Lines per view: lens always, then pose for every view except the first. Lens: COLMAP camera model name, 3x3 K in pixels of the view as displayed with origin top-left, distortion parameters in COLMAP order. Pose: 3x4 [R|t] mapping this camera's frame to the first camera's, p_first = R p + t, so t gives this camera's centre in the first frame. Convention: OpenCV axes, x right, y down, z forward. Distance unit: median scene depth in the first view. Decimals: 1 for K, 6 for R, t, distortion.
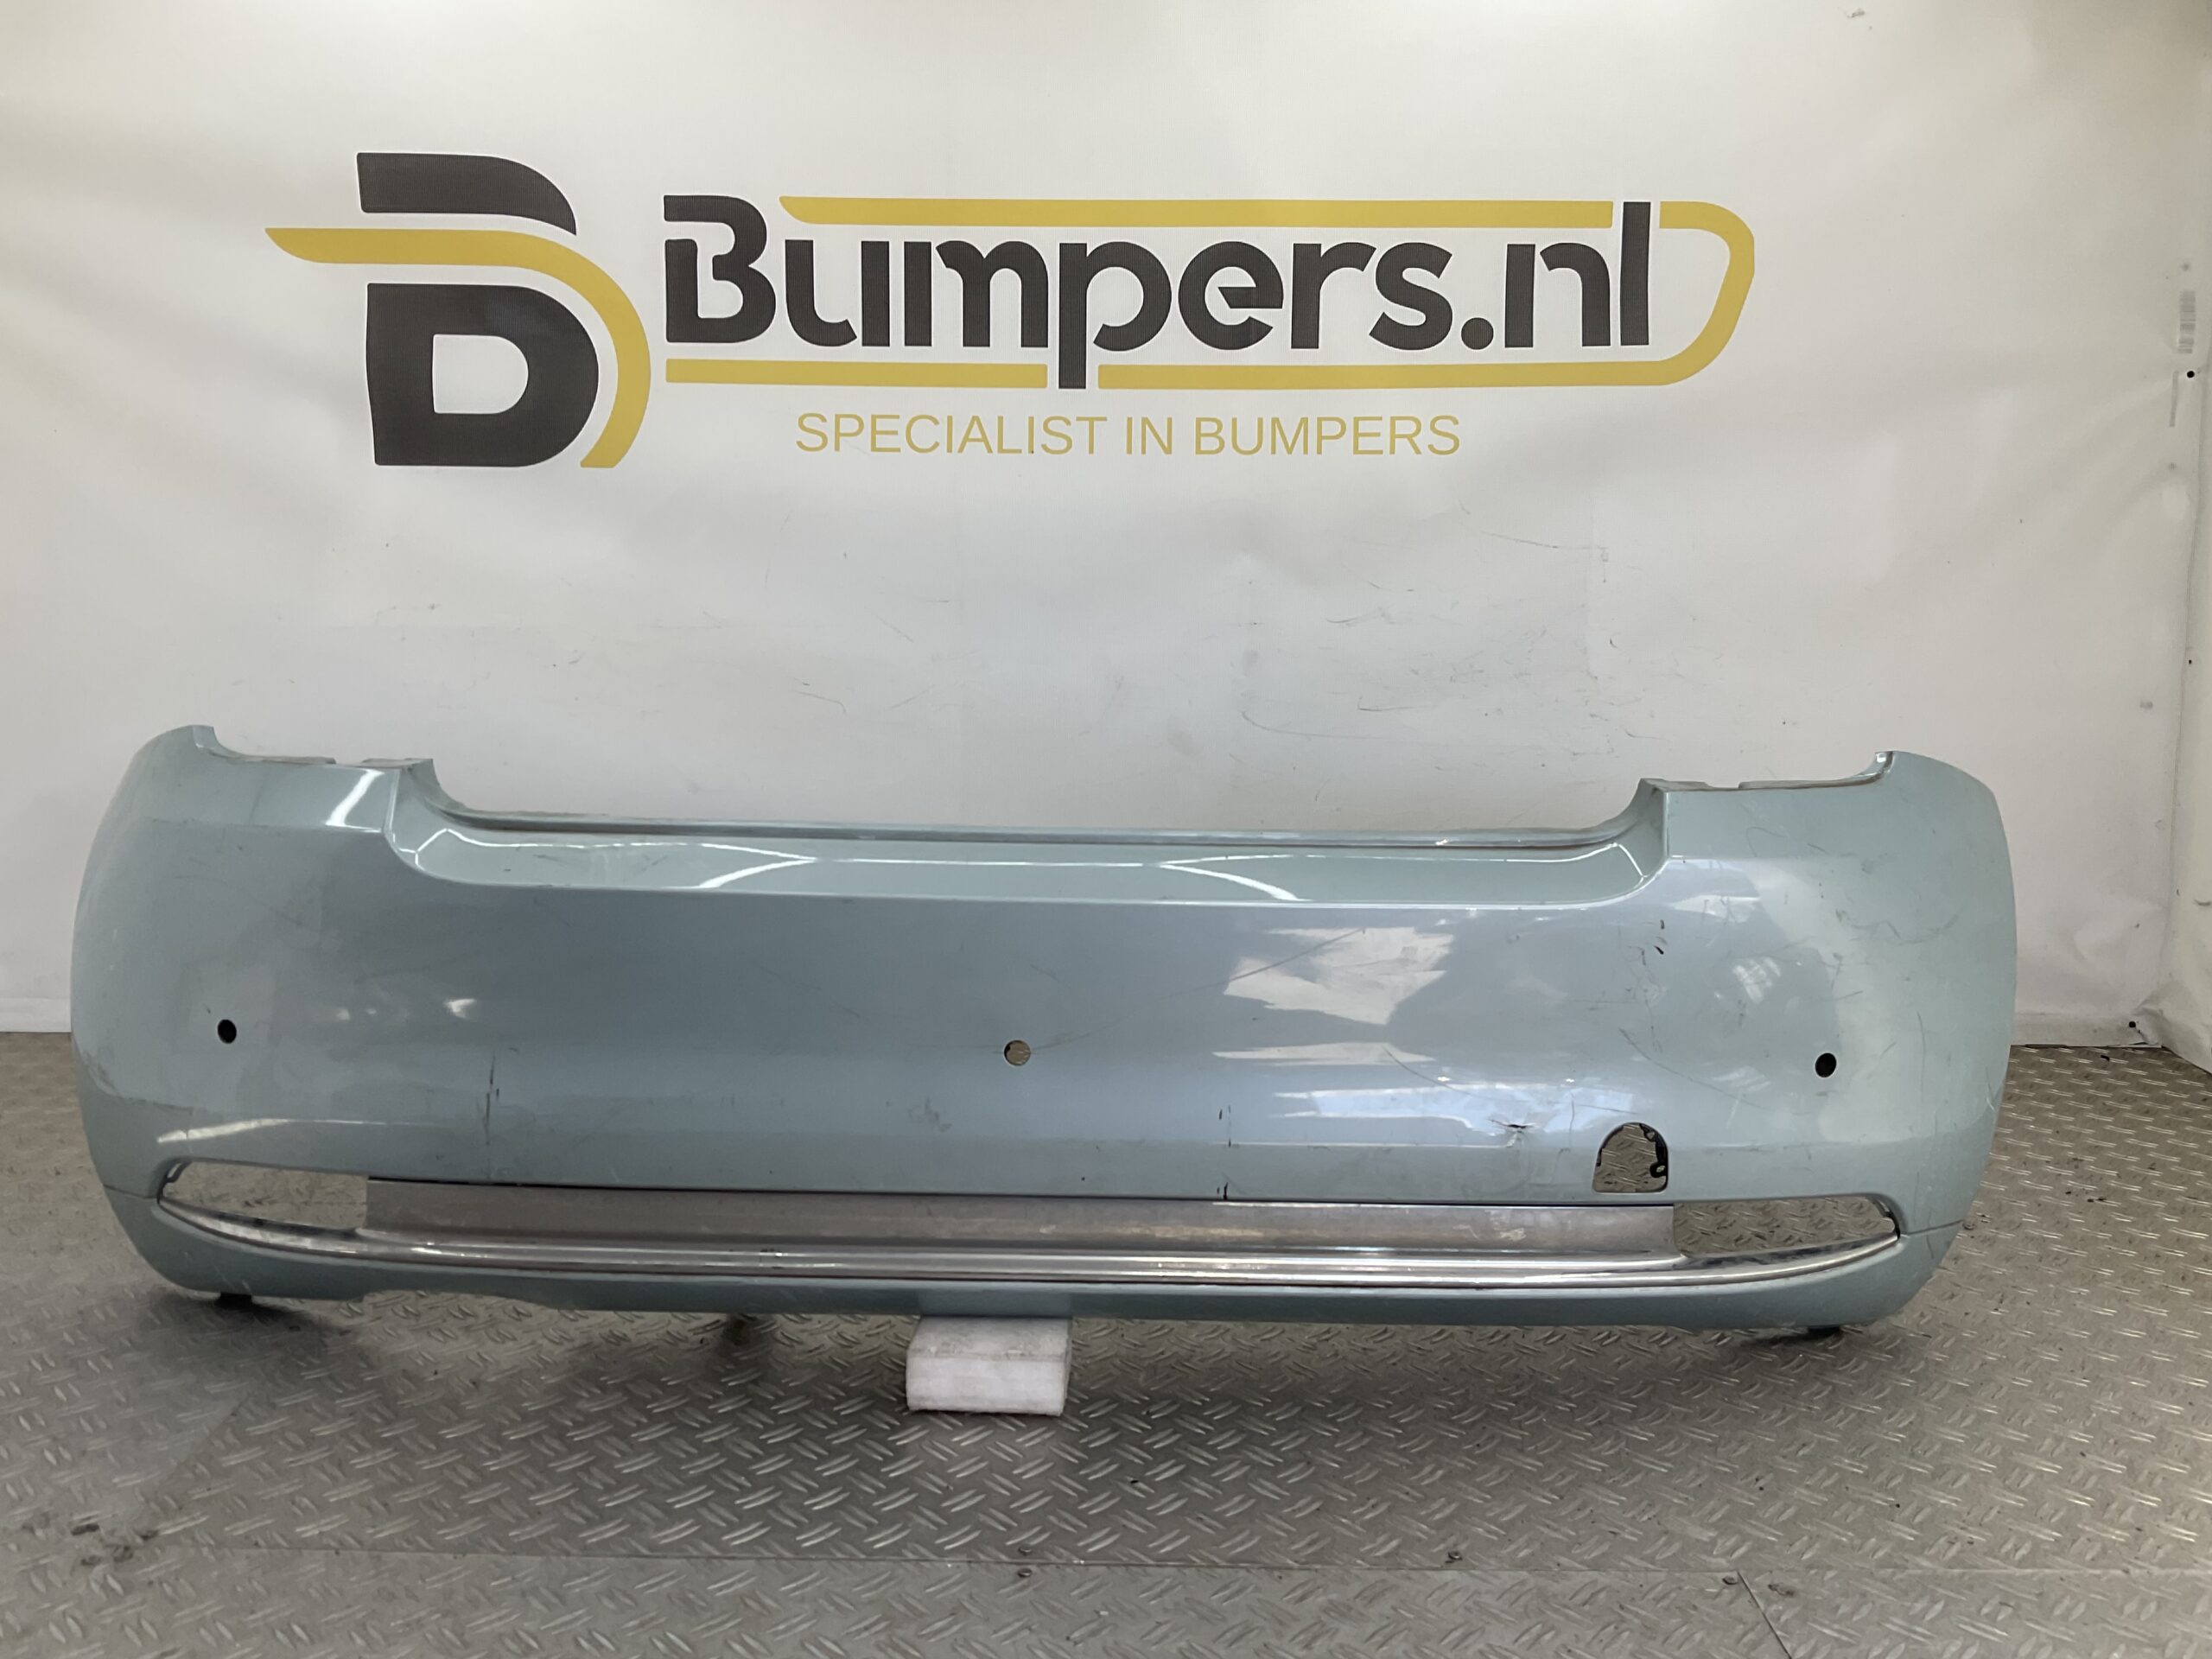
lens RADIAL K [[1787.9, 0, 1118.1], [0, 1787.9, 834.9], [0, 0, 1]] dist [0.074487, -0.077941]
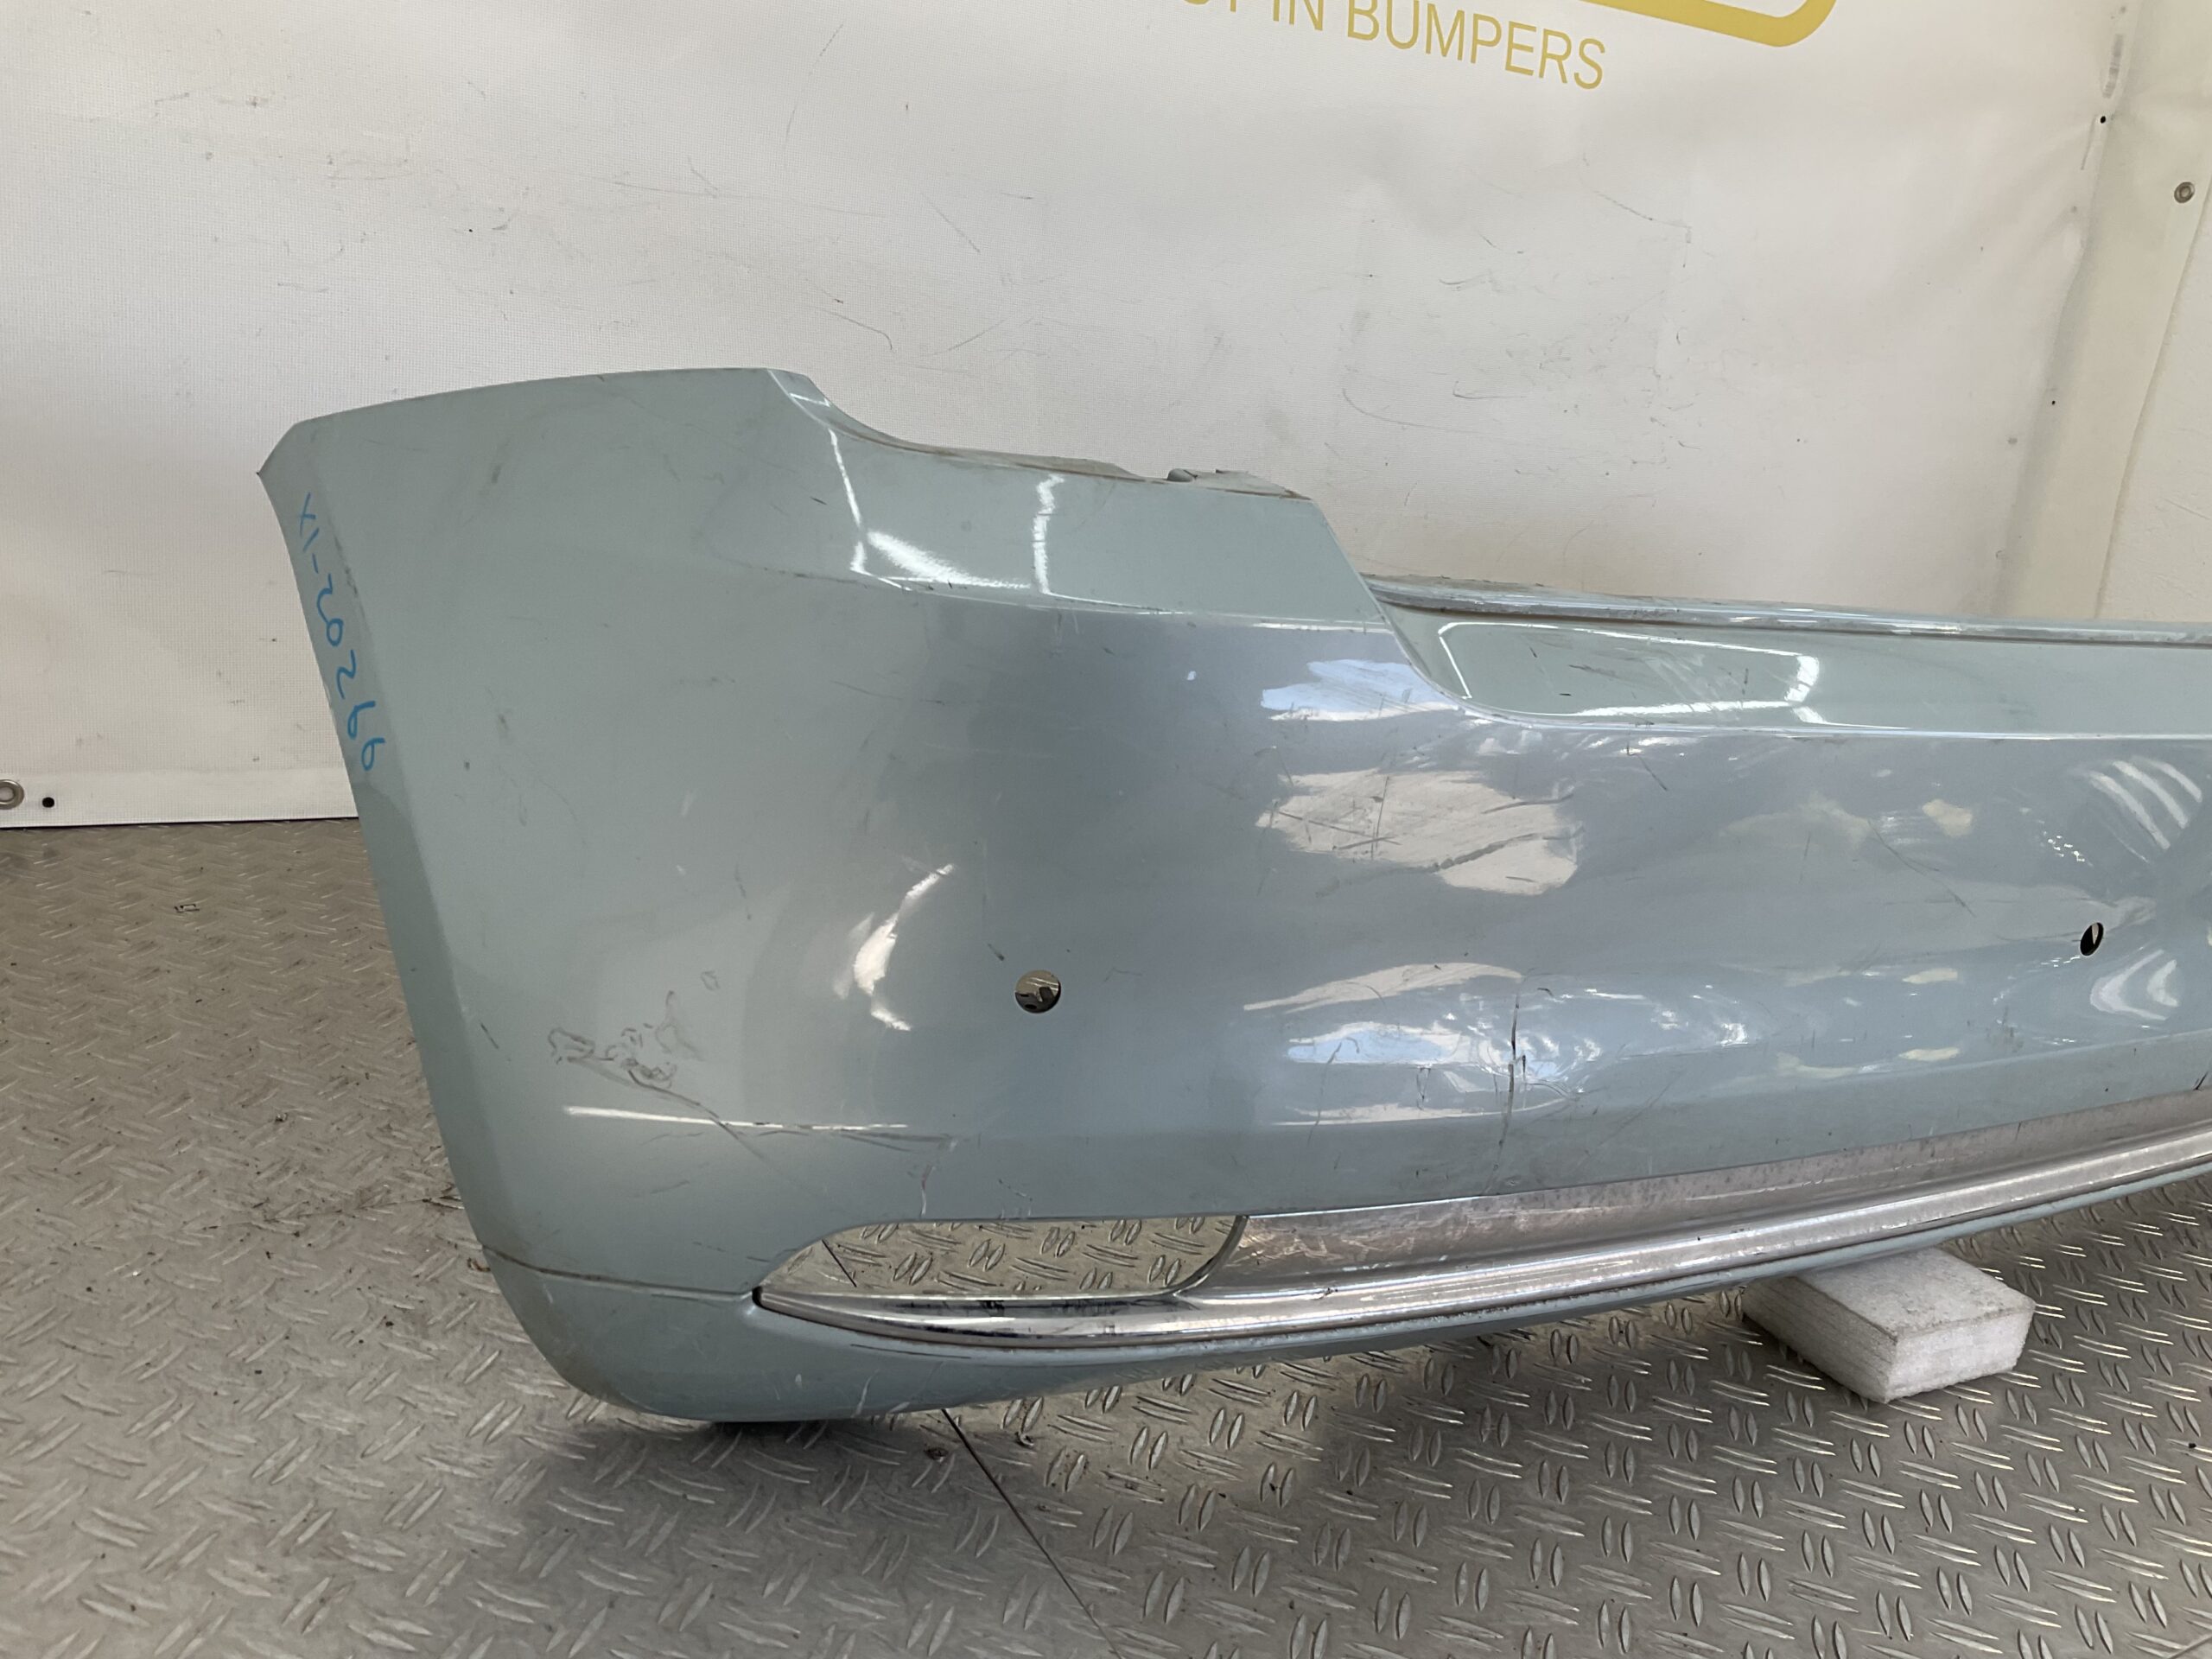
lens RADIAL K [[1787.9, 0, 1137.9], [0, 1787.9, 827.8], [0, 0, 1]] dist [0.074487, -0.077941]
pose [[0.852277, -0.055728, 0.520113, -0.449682], [-0.051985, 0.980363, 0.190227, -0.024304], [-0.520500, -0.189165, 0.832644, 0.342756]]
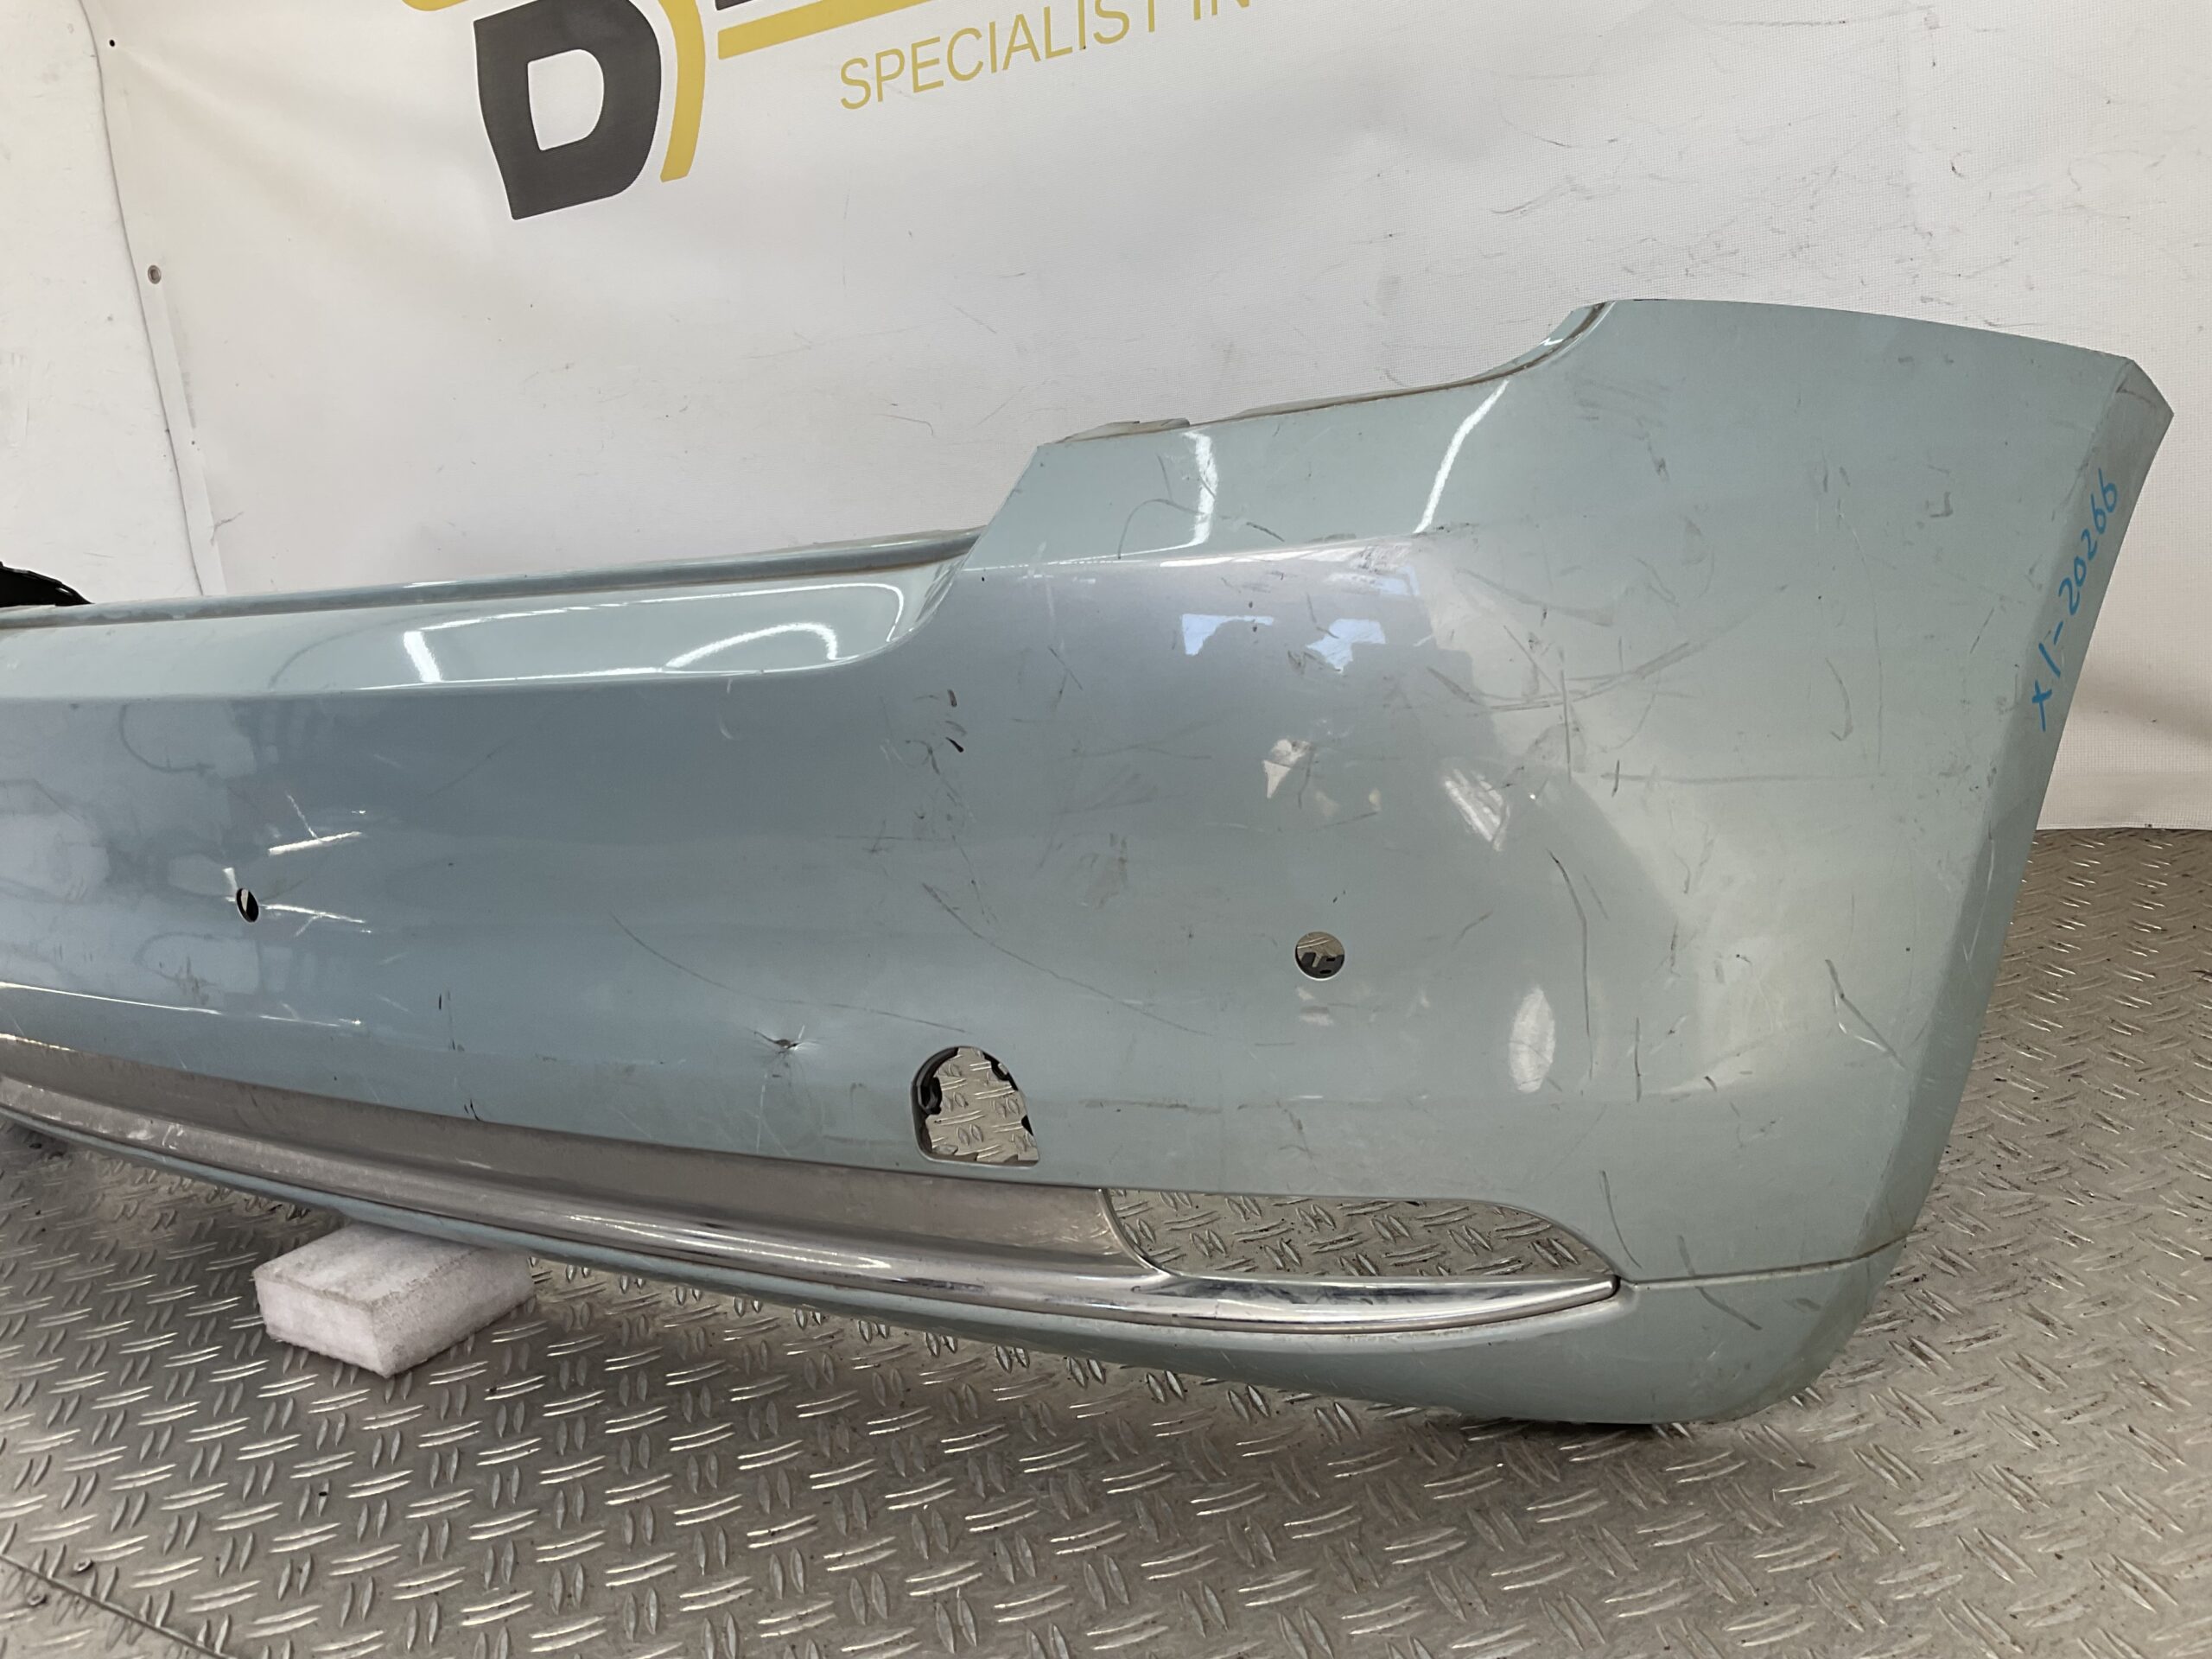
lens RADIAL K [[1787.9, 0, 1094.9], [0, 1787.9, 838.0], [0, 0, 1]] dist [0.074487, -0.077941]
pose [[0.850236, 0.006490, -0.526361, 0.353896], [0.073311, 0.988720, 0.130610, 0.013818], [0.521271, -0.149638, 0.840170, 0.320546]]
